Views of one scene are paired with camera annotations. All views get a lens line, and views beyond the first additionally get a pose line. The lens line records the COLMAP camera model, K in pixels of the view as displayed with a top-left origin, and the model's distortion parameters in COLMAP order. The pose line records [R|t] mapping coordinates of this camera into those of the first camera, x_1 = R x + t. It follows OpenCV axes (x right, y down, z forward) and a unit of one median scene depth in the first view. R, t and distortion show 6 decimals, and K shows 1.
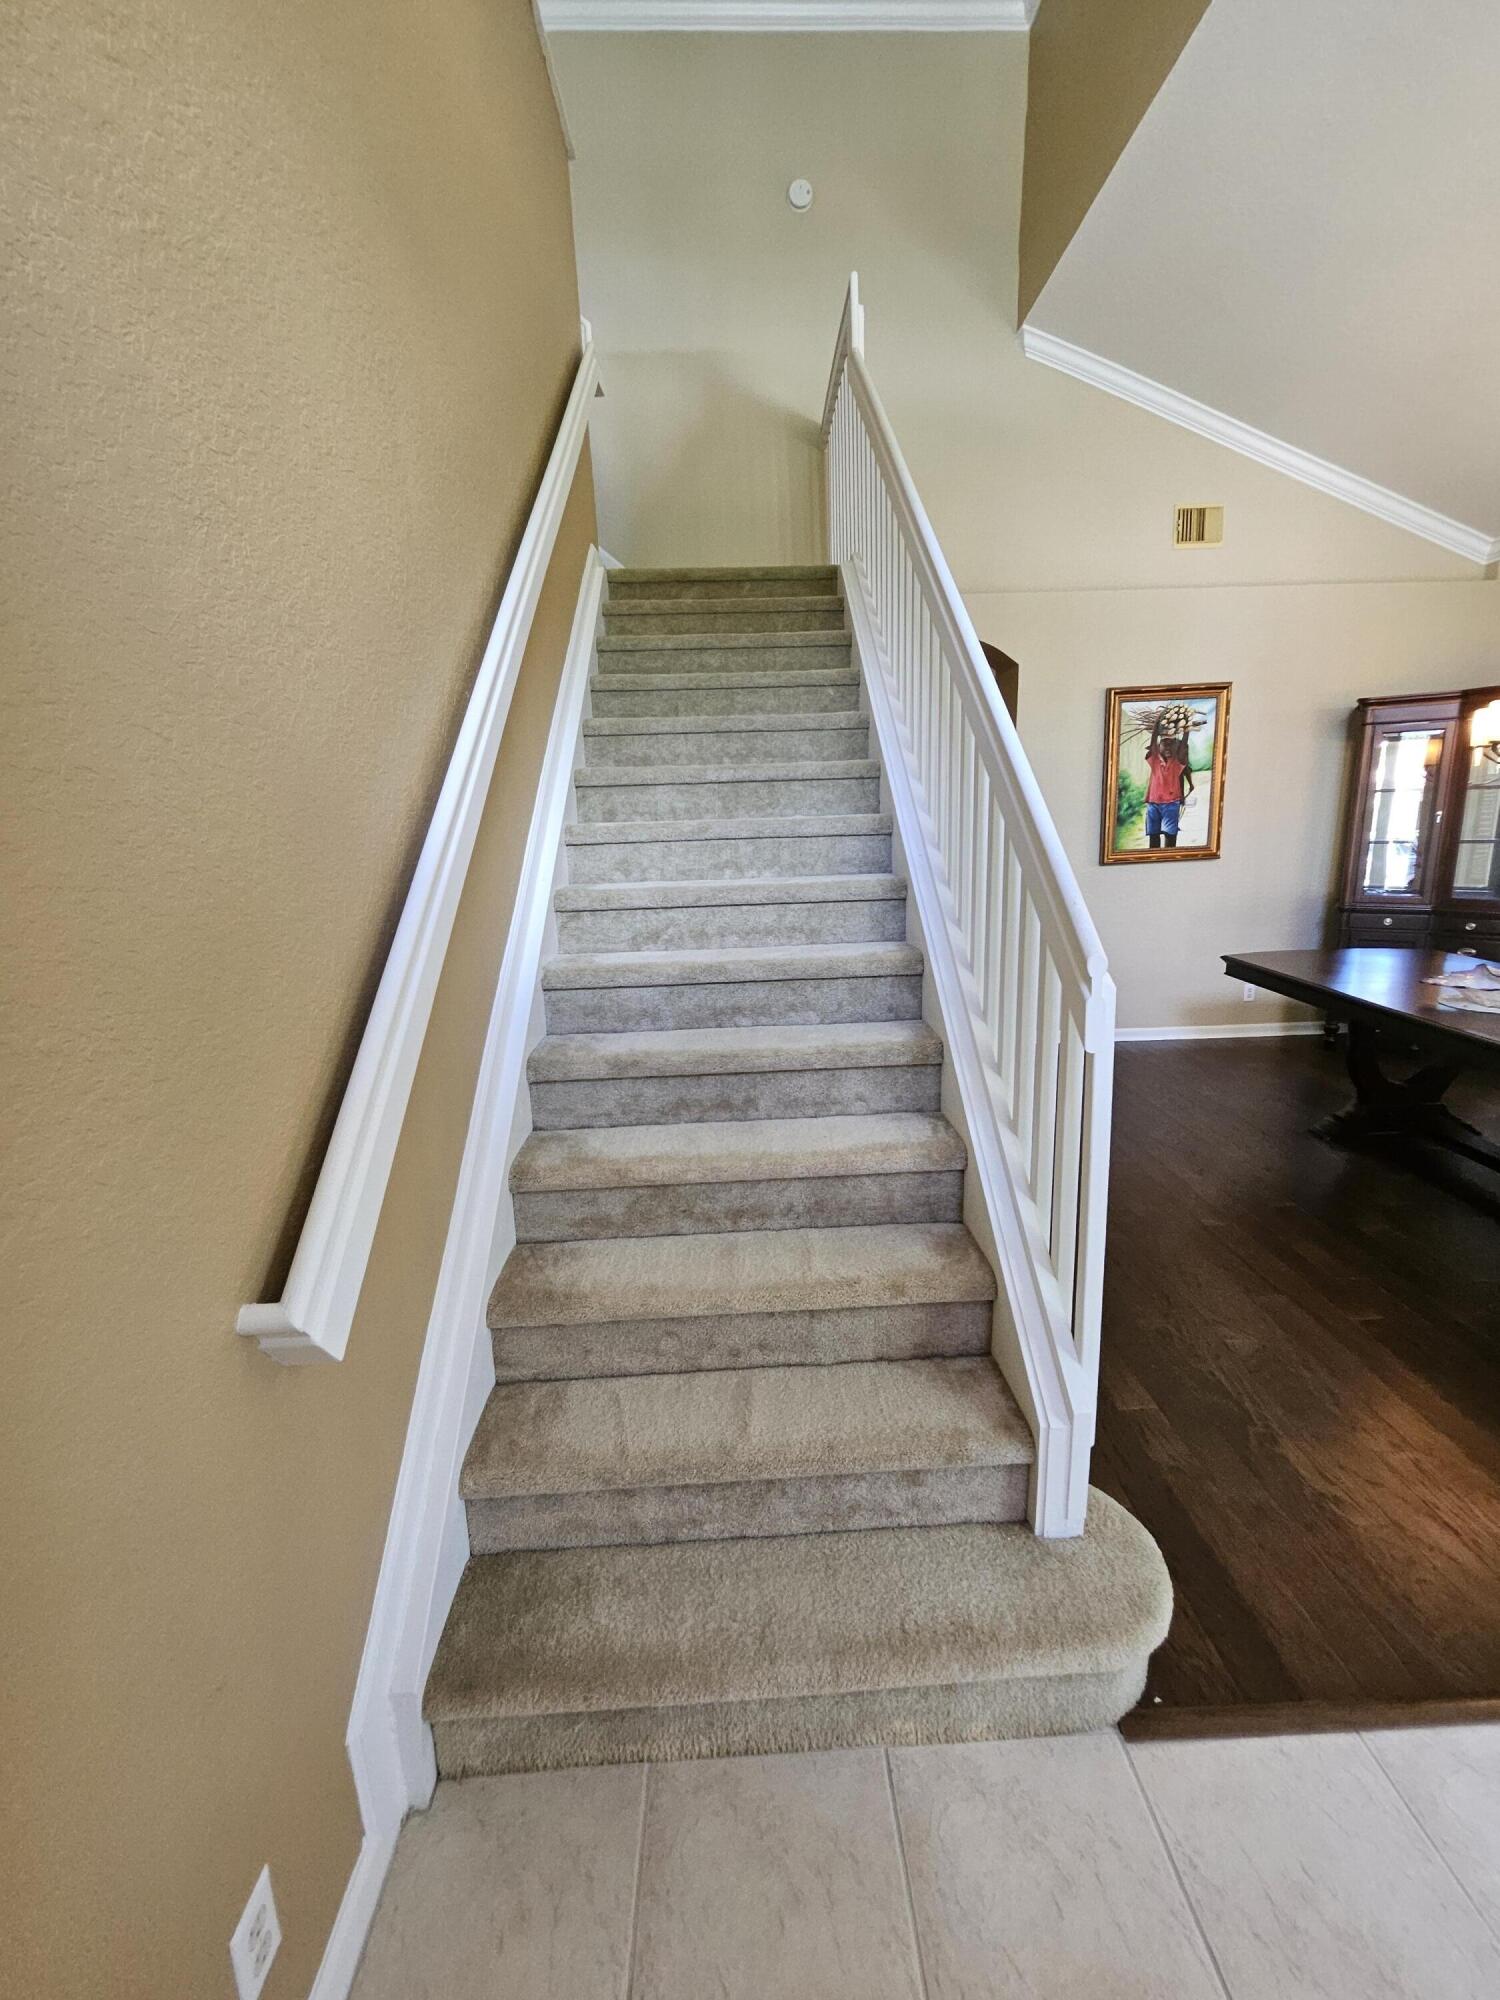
lens RADIAL K [[804.0, 0, 752.1], [0, 804.0, 997.3], [0, 0, 1]] dist [0.001127, 0.000112]
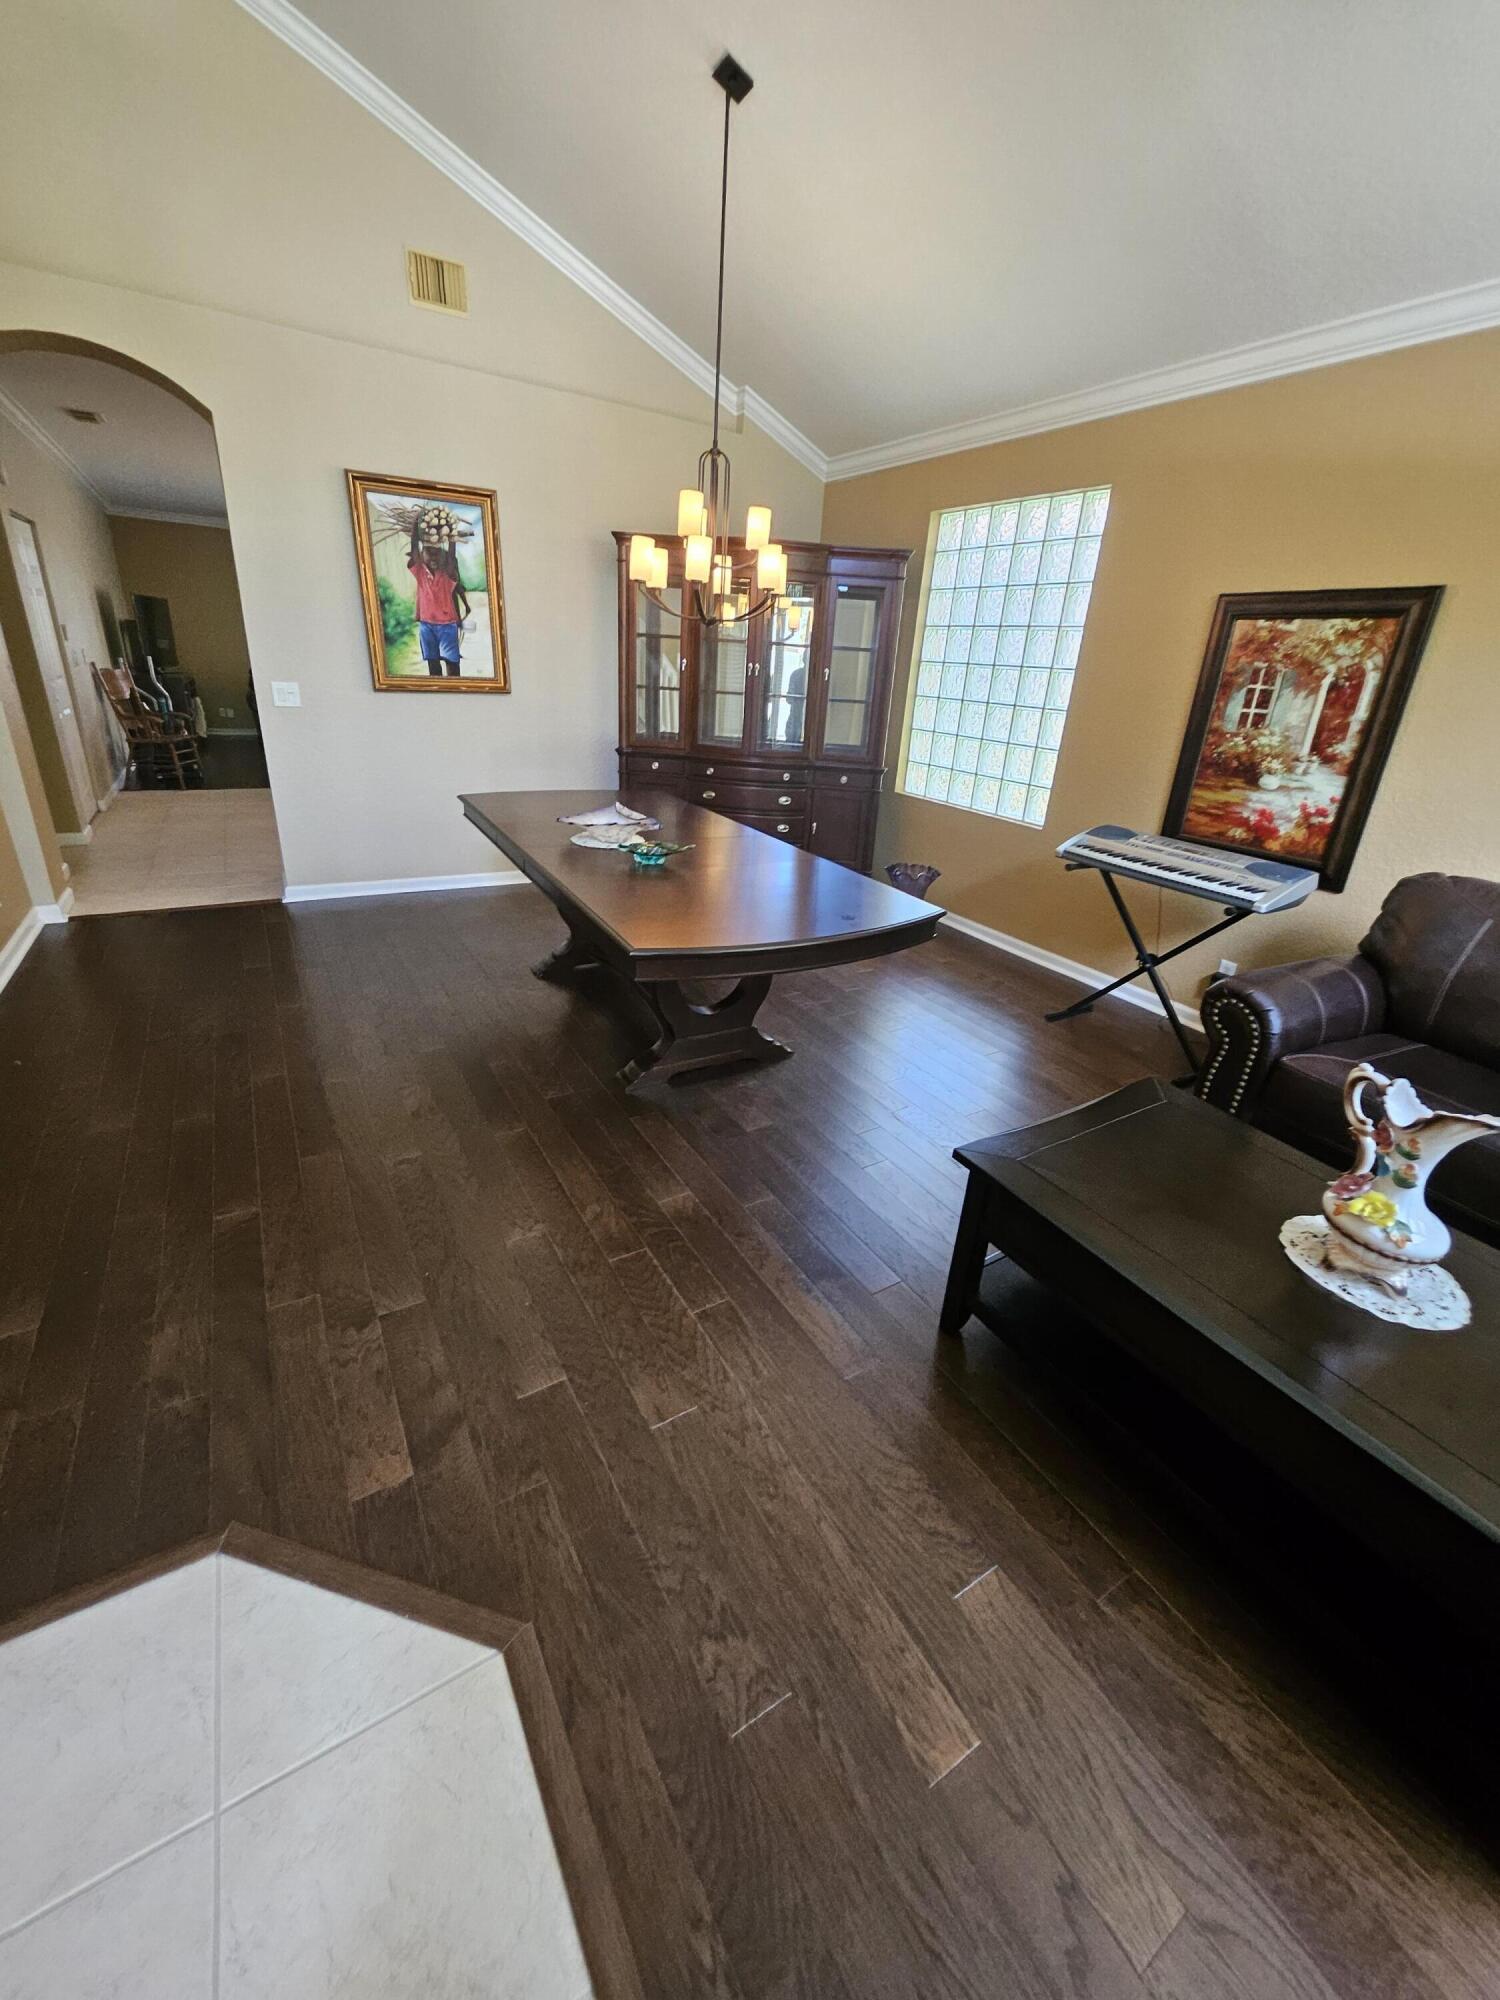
lens RADIAL K [[804.0, 0, 754.6], [0, 804.0, 992.4], [0, 0, 1]] dist [0.001127, 0.000112]
pose [[0.868272, -0.106363, 0.484552, 0.340567], [0.021219, 0.983814, 0.177932, 0.013163], [-0.495635, -0.144212, 0.856475, -0.012391]]
